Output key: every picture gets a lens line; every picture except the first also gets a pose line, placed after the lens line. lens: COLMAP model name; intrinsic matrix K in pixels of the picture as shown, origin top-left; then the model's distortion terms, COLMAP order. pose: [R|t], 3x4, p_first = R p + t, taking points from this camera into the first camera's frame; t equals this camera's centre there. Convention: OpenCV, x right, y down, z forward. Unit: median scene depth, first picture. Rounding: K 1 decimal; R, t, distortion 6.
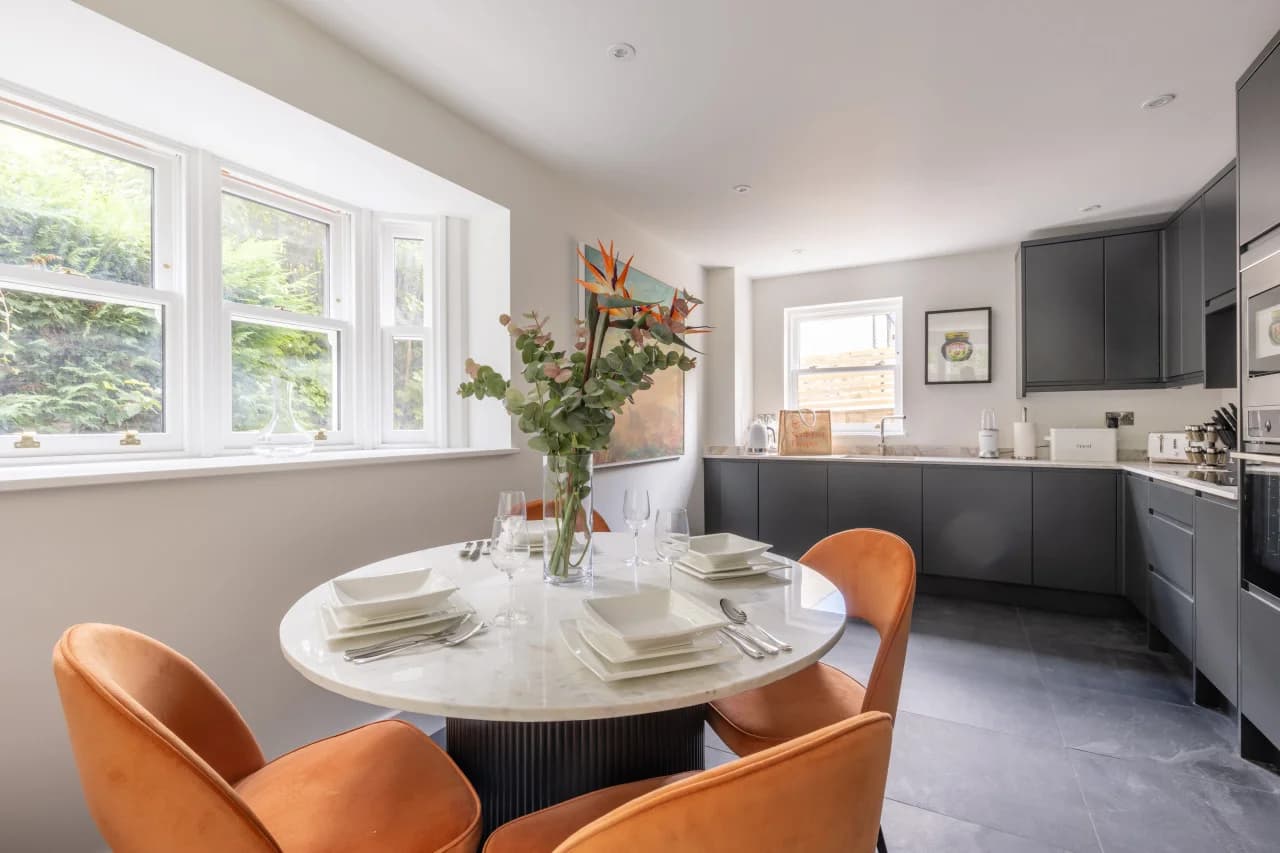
lens RADIAL K [[570.3, 0, 636.7], [0, 570.3, 422.6], [0, 0, 1]] dist [0.000772, -0.000385]
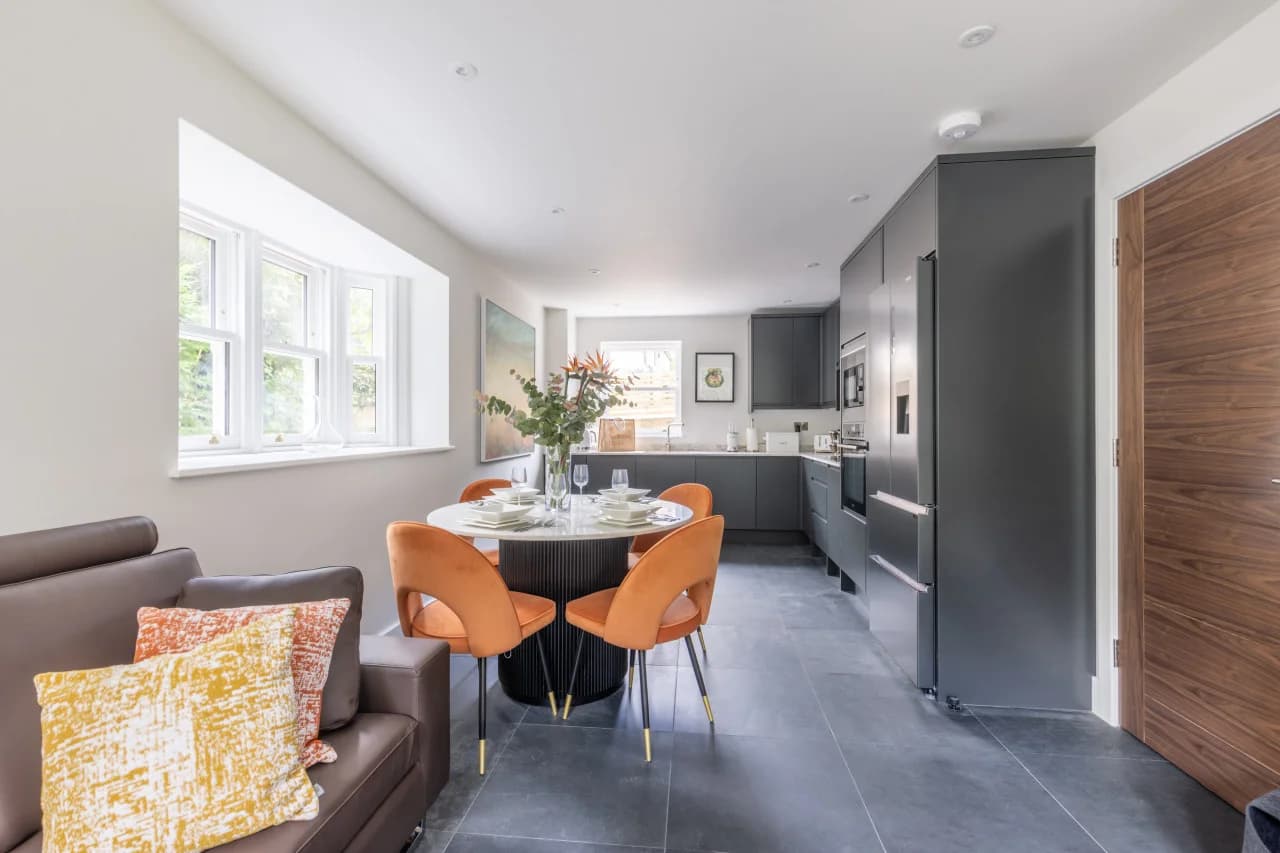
lens RADIAL K [[570.3, 0, 636.7], [0, 570.3, 422.6], [0, 0, 1]] dist [0.000772, -0.000385]
pose [[0.920195, 0.007731, 0.391384, -0.248182], [-0.005597, 0.999963, -0.006594, -0.004667], [-0.391420, 0.003877, 0.920204, -0.348446]]
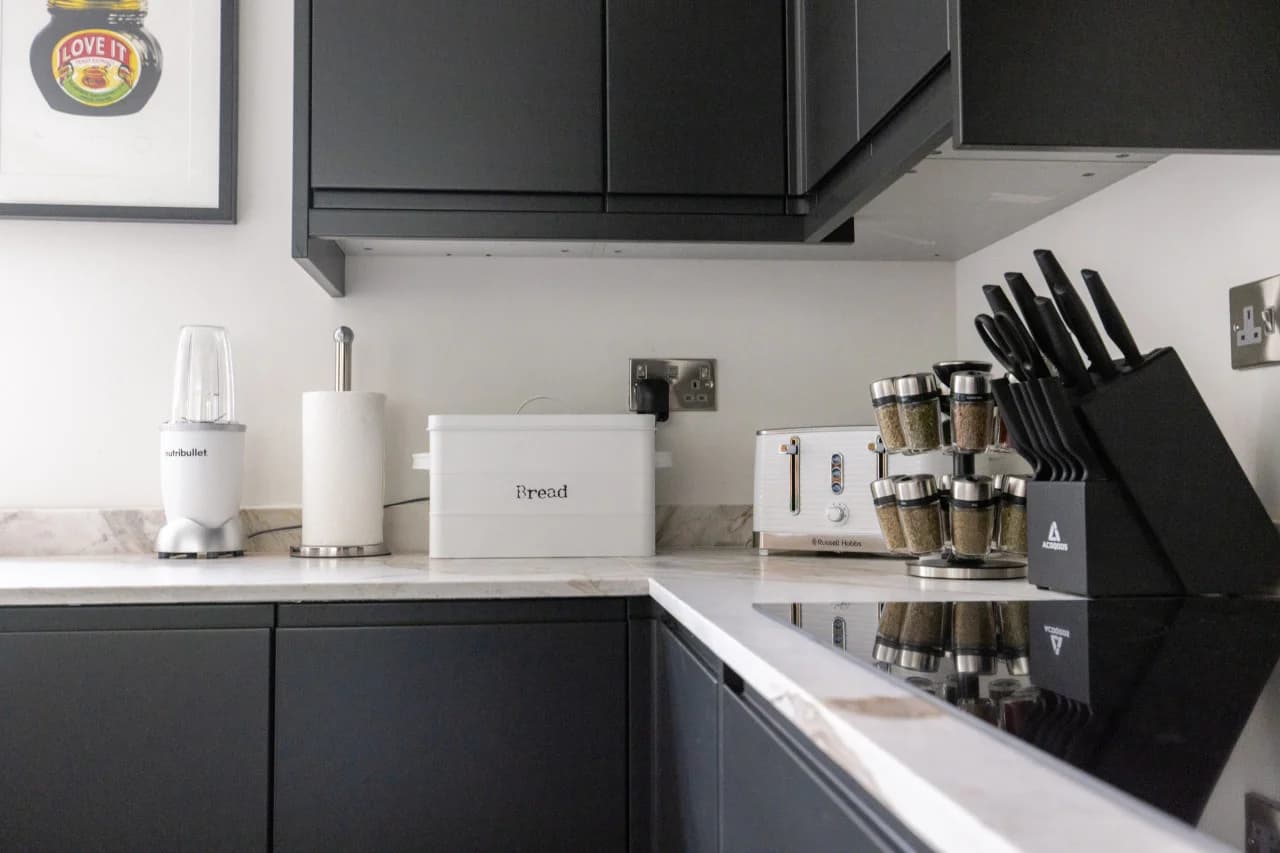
lens RADIAL K [[1200.1, 0, 640.0], [0, 1200.1, 426.5], [0, 0, 1]] dist [0.002695, 0.000650]
pose [[0.825898, 0.027747, 0.563137, 0.565608], [0.000264, 0.998769, -0.049598, 0.040206], [-0.563820, 0.041112, 0.824874, 0.602991]]
